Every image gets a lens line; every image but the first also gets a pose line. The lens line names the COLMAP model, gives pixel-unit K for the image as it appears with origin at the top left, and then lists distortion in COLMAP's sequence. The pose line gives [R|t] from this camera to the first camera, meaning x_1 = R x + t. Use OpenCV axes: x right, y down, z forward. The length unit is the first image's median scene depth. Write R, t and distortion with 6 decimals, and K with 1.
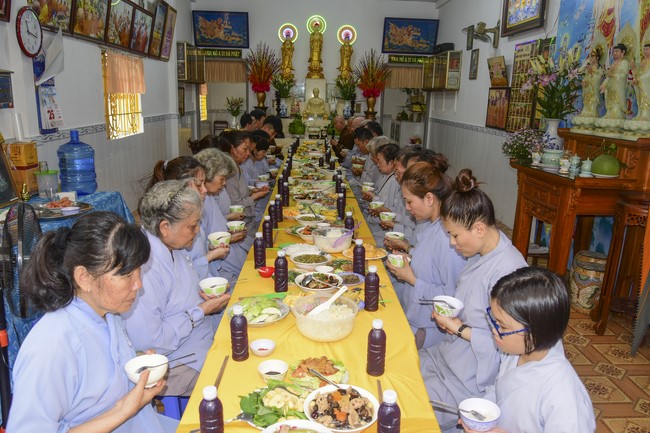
lens RADIAL K [[505.4, 0, 326.1], [0, 505.4, 209.4], [0, 0, 1]] dist [-0.031981, 0.002141]
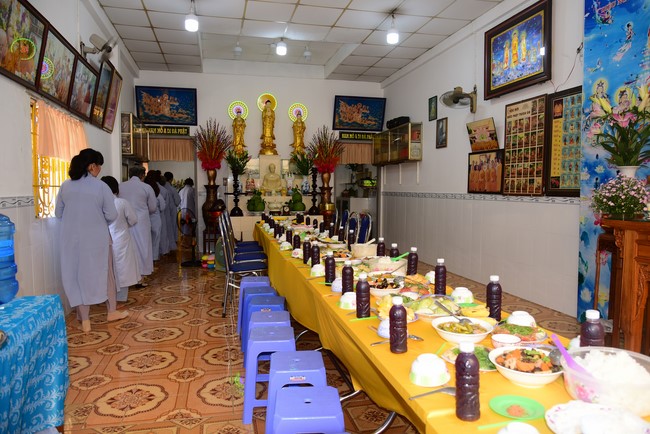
lens RADIAL K [[441.1, 0, 325.0], [0, 441.1, 217.0], [0, 0, 1]] dist [-0.035916, 0.002047]
pose [[0.981233, -0.039640, 0.188710, -0.095824], [0.067512, 0.987323, -0.143648, -0.014891], [-0.180623, 0.153692, 0.971470, 0.209763]]
